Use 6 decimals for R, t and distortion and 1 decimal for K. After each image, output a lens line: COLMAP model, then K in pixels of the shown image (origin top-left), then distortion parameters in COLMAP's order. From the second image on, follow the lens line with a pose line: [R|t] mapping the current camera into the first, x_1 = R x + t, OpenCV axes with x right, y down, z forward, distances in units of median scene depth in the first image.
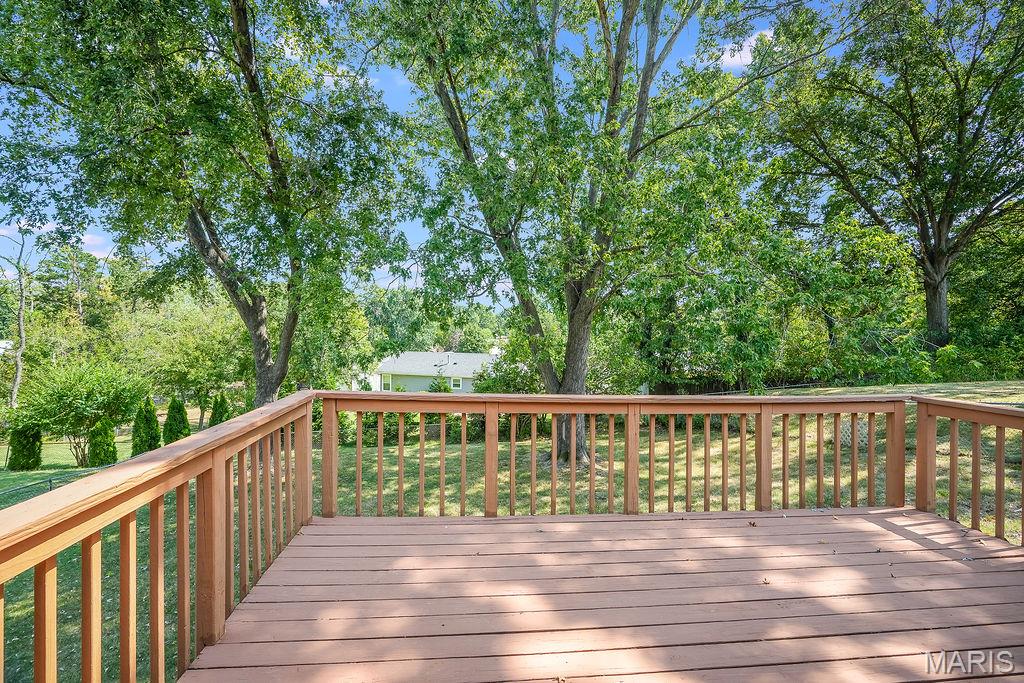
lens RADIAL K [[494.4, 0, 512.0], [0, 494.4, 341.5], [0, 0, 1]] dist [0.002215, 0.000634]
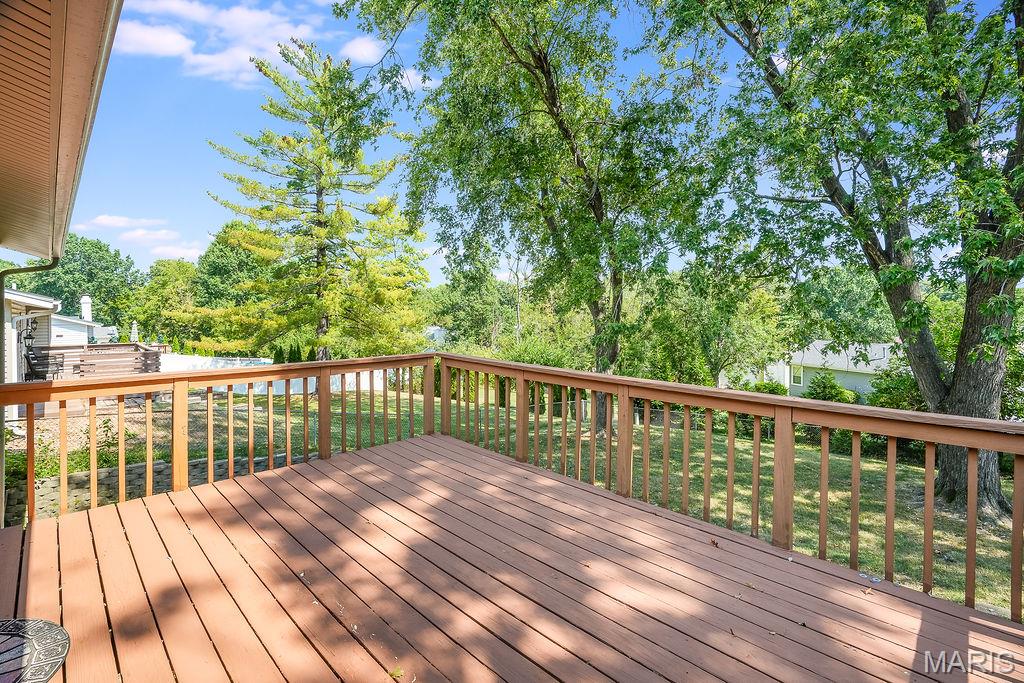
lens RADIAL K [[494.4, 0, 512.0], [0, 494.4, 341.5], [0, 0, 1]] dist [0.002215, 0.000634]
pose [[0.608102, 0.052840, -0.792098, 0.535452], [-0.038521, 0.998571, 0.037041, 0.002060], [0.792924, 0.007987, 0.609269, 0.118933]]
